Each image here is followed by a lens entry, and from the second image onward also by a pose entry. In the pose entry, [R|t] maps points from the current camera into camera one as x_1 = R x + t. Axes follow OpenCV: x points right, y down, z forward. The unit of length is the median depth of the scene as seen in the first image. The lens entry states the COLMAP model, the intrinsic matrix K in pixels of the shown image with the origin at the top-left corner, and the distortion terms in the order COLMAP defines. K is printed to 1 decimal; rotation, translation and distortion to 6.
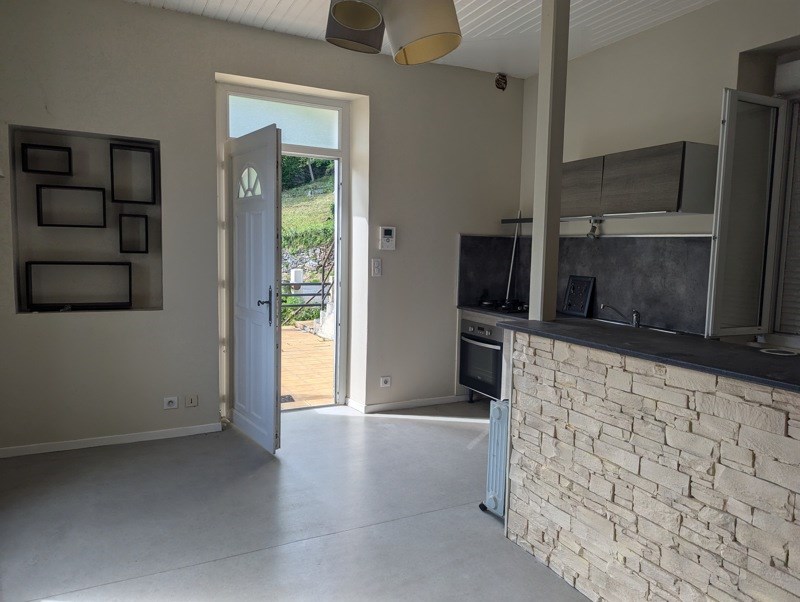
lens RADIAL K [[576.3, 0, 400.0], [0, 576.3, 301.0], [0, 0, 1]] dist [0.026881, 0.003375]
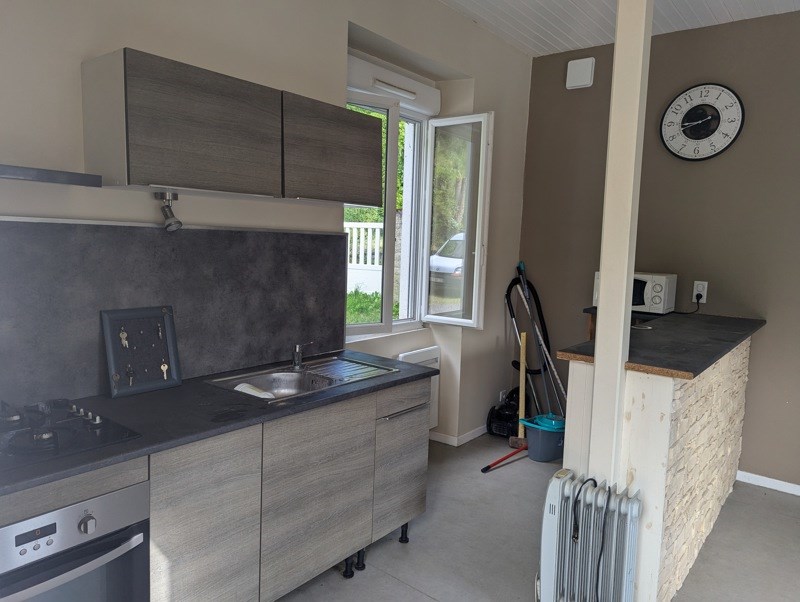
lens RADIAL K [[576.3, 0, 400.0], [0, 576.3, 301.0], [0, 0, 1]] dist [0.026881, 0.003375]
pose [[-0.433772, -0.133450, 0.891085, -0.225594], [0.041382, 0.984977, 0.167656, -0.132936], [-0.900072, 0.109600, -0.421733, 1.112821]]
